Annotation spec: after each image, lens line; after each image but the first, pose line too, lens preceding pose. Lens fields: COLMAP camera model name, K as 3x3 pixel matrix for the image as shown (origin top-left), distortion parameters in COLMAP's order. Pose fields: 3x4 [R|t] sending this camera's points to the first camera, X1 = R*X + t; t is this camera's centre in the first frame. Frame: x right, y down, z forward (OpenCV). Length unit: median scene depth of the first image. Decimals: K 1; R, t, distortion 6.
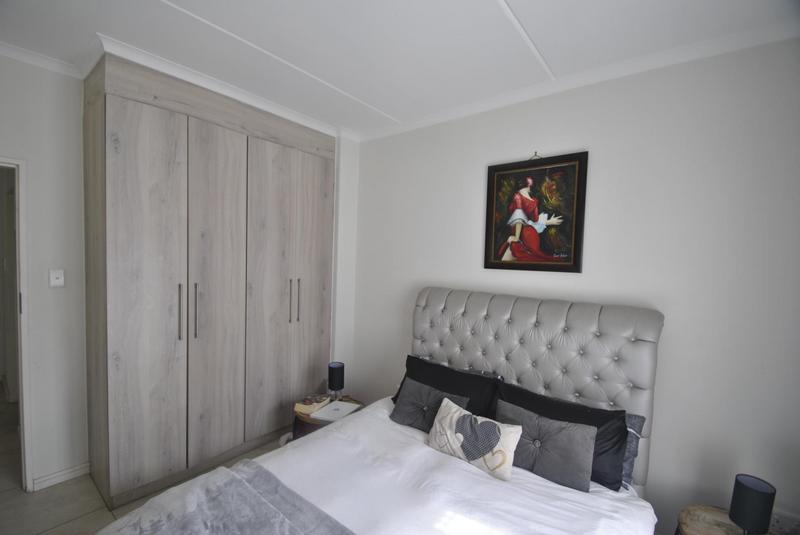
lens RADIAL K [[347.1, 0, 395.9], [0, 347.1, 274.4], [0, 0, 1]] dist [-0.001443, -0.001225]
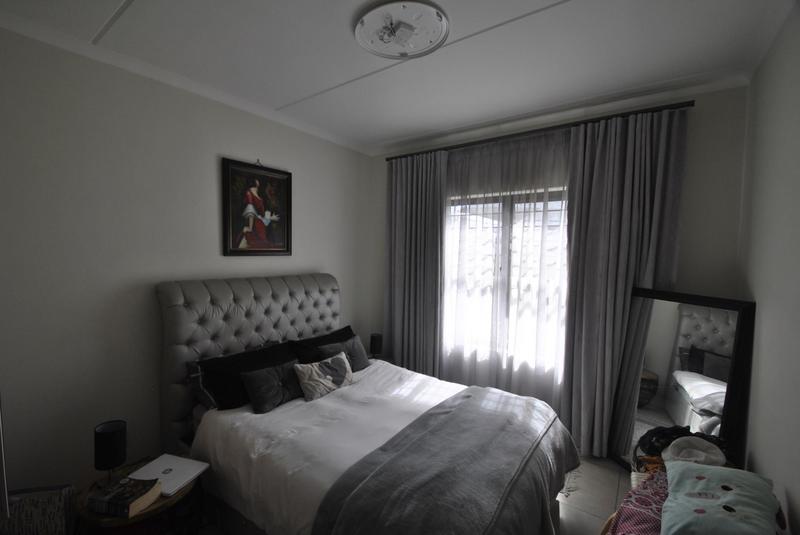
lens RADIAL K [[347.1, 0, 395.0], [0, 347.1, 264.9], [0, 0, 1]] dist [-0.001443, -0.001225]
pose [[-0.053459, -0.083167, 0.995101, -0.875211], [0.025757, 0.996079, 0.084632, -0.070790], [-0.998238, 0.030155, -0.051107, 0.583534]]
